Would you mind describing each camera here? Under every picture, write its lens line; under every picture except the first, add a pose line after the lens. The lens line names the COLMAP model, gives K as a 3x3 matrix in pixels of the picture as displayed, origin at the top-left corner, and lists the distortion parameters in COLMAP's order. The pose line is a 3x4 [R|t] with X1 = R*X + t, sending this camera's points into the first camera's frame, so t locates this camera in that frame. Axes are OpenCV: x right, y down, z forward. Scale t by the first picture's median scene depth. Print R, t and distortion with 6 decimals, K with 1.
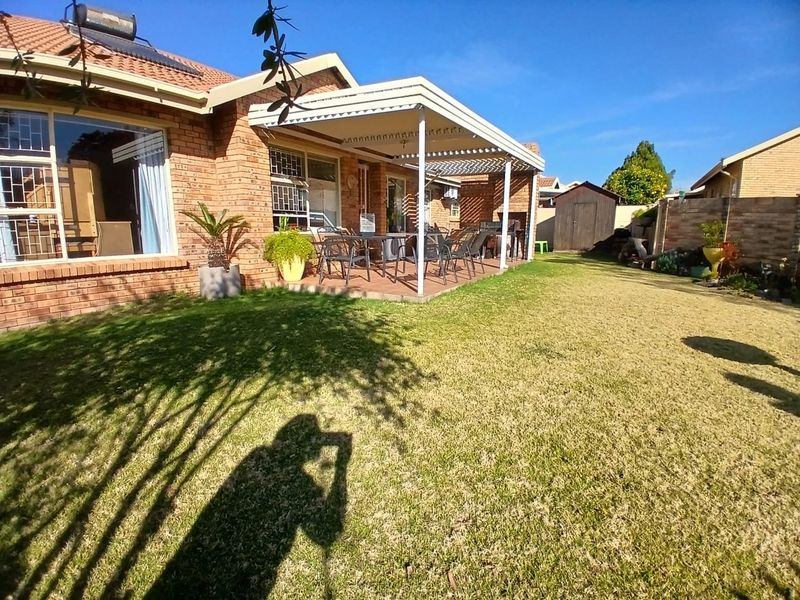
lens RADIAL K [[431.9, 0, 401.0], [0, 431.9, 313.7], [0, 0, 1]] dist [0.029014, -0.080937]
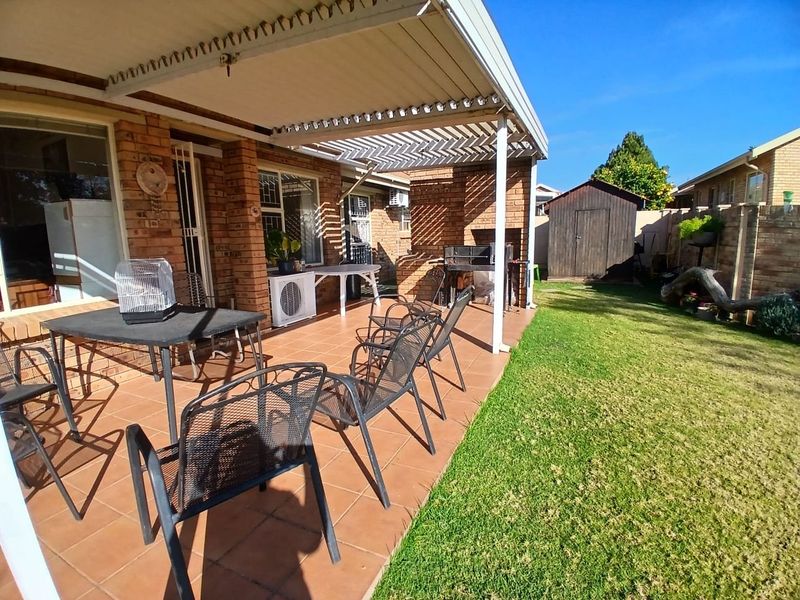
lens RADIAL K [[398.1, 0, 398.5], [0, 398.1, 312.1], [0, 0, 1]] dist [0.003775, -0.045185]
pose [[0.996475, -0.043661, 0.071636, 0.068177], [0.043563, 0.999046, 0.002933, -0.110292], [-0.071695, 0.000198, 0.997427, 0.401143]]
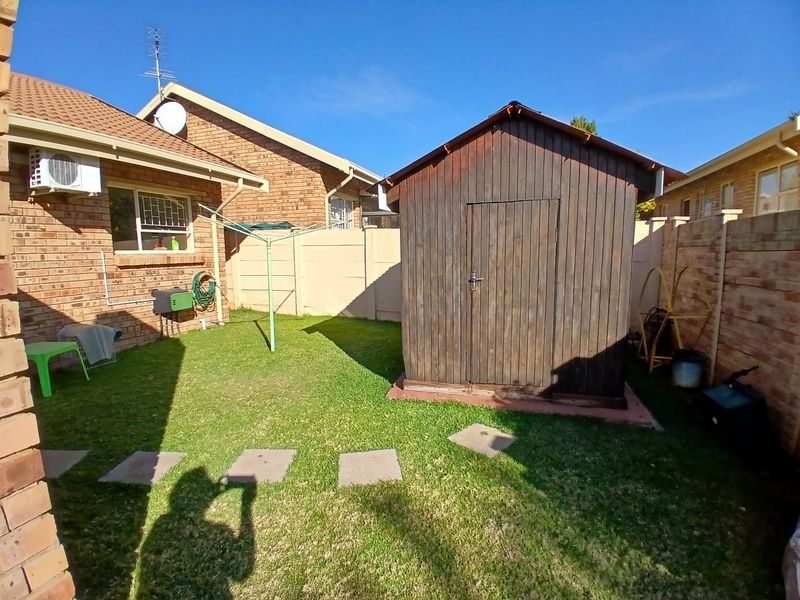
lens RADIAL K [[380.5, 0, 400.0], [0, 380.5, 300.0], [0, 0, 1]] dist [-0.055676, -0.000261]
pose [[0.983410, -0.031890, 0.178573, 0.329754], [0.042301, 0.997601, -0.054800, -0.195111], [-0.176397, 0.061445, 0.982399, 0.820397]]
